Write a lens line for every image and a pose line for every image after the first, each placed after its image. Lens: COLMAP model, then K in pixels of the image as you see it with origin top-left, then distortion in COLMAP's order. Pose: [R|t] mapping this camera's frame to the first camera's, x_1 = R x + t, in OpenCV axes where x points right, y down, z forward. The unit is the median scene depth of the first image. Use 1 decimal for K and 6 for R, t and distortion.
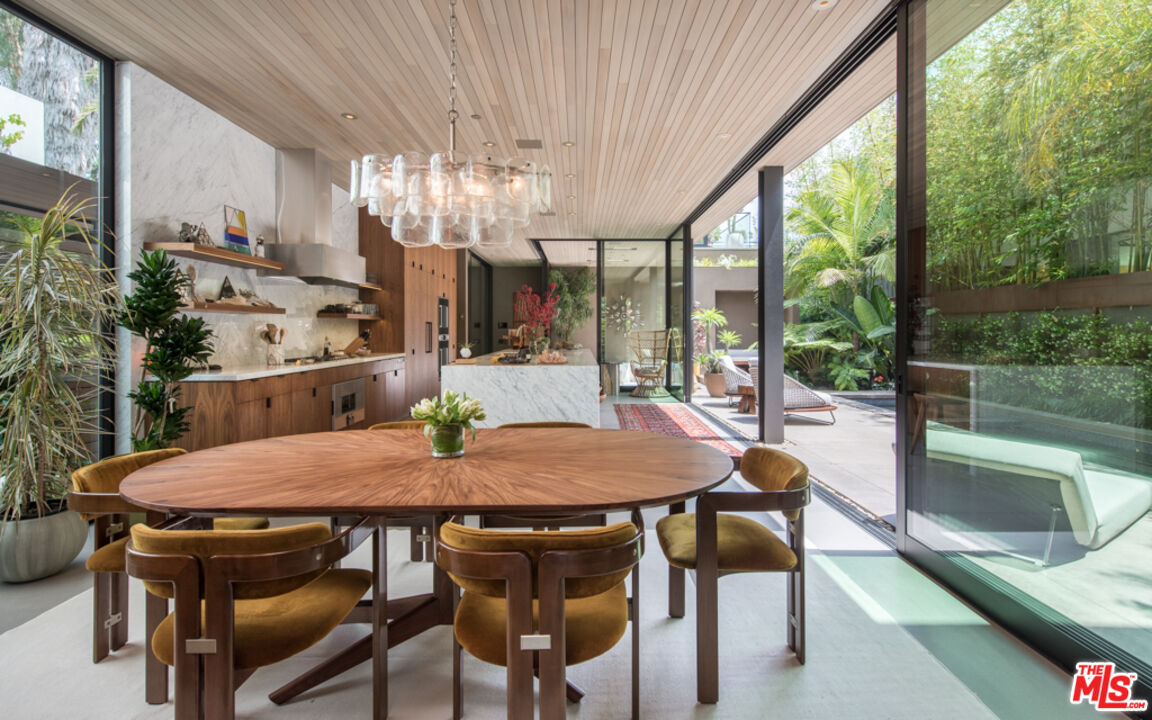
lens RADIAL K [[626.4, 0, 577.8], [0, 626.4, 333.5], [0, 0, 1]] dist [0.002834, -0.000322]
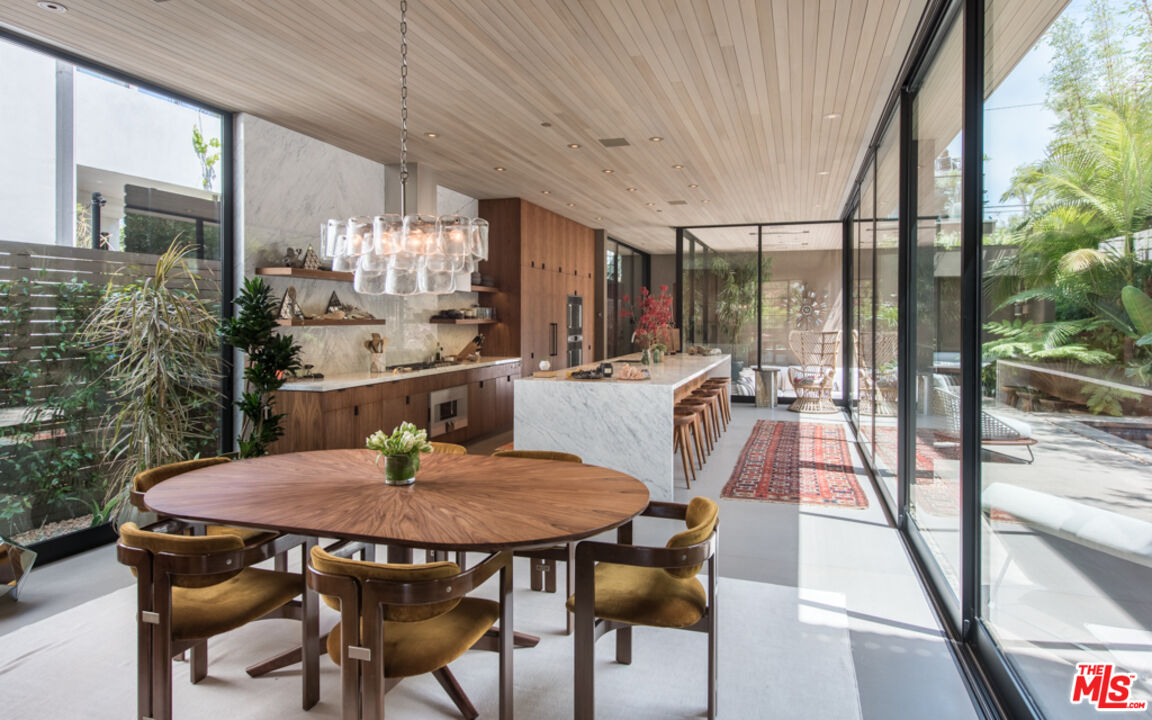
lens RADIAL K [[719.3, 0, 542.2], [0, 719.3, 324.5], [0, 0, 1]] dist [0.015489, 0.000547]
pose [[0.939566, 0.003785, -0.342348, 0.208660], [-0.001380, 0.999973, 0.007267, -0.042833], [0.342366, -0.006355, 0.939545, -0.051858]]
